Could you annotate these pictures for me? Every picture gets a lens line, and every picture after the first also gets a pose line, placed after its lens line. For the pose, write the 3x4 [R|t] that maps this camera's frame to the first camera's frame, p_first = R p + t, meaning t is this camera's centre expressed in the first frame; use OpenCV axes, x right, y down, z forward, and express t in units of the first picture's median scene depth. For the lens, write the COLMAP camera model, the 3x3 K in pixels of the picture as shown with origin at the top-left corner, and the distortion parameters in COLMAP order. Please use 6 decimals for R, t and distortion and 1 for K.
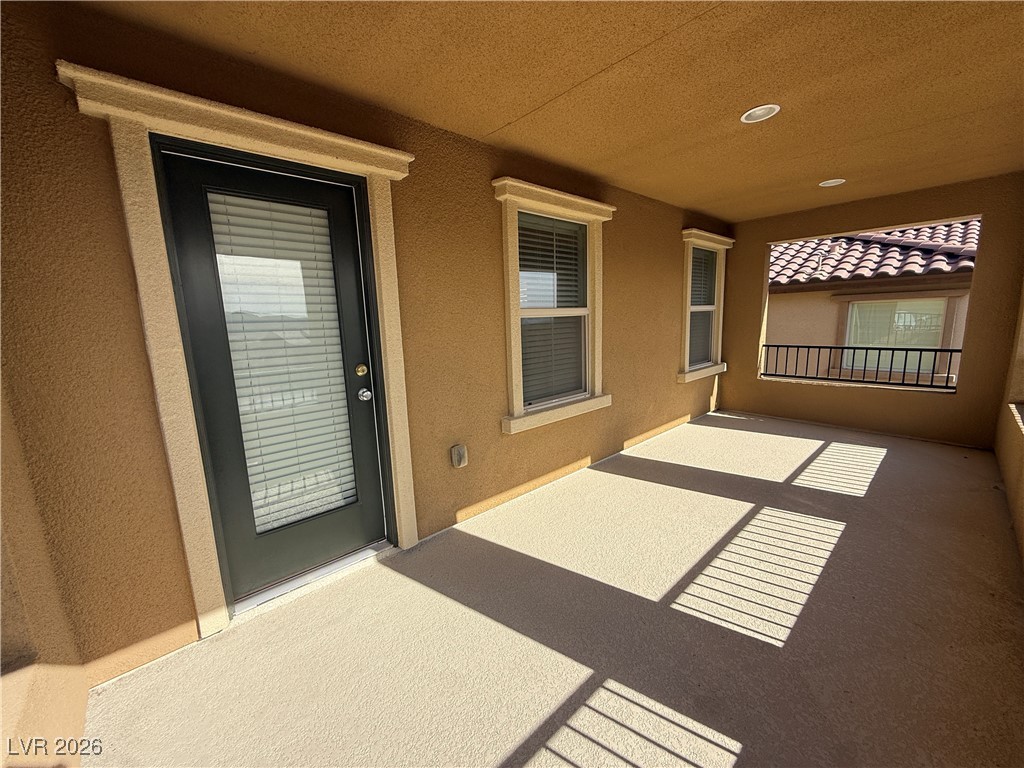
lens RADIAL K [[408.0, 0, 512.9], [0, 408.0, 386.3], [0, 0, 1]] dist [0.000836, 0.000295]
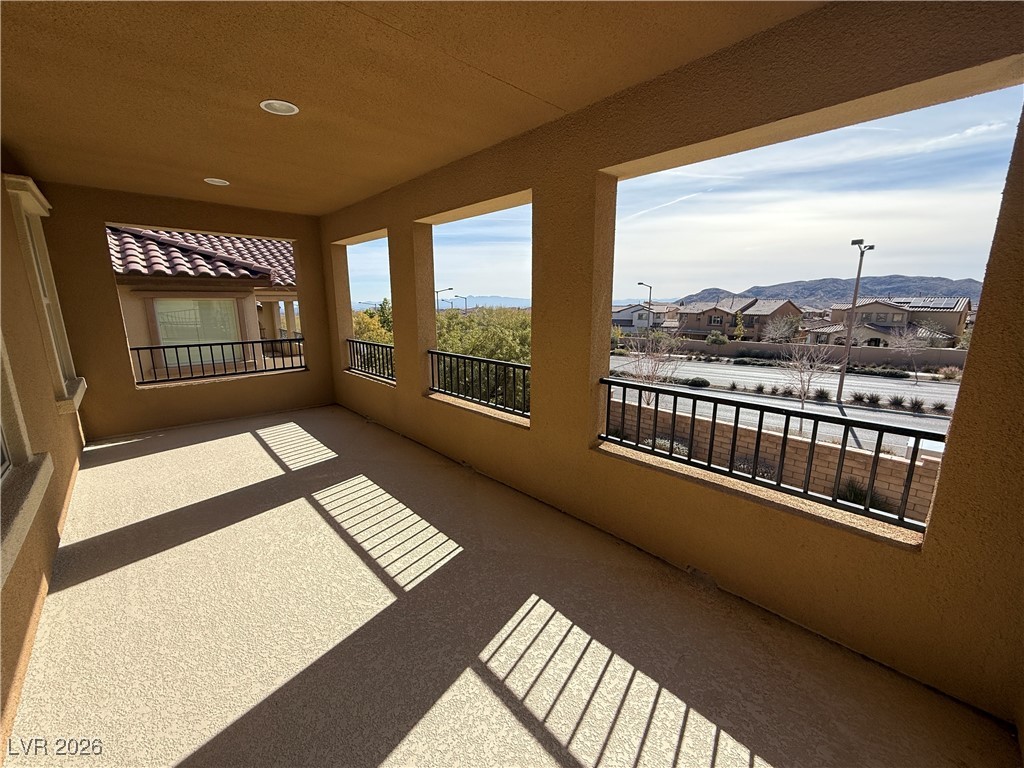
lens RADIAL K [[408.0, 0, 512.2], [0, 408.0, 382.1], [0, 0, 1]] dist [0.000836, 0.000295]
pose [[-0.003161, -0.165506, 0.986204, -0.402364], [0.168625, 0.971998, 0.163662, -0.077326], [-0.985675, 0.166816, 0.024836, 0.448153]]
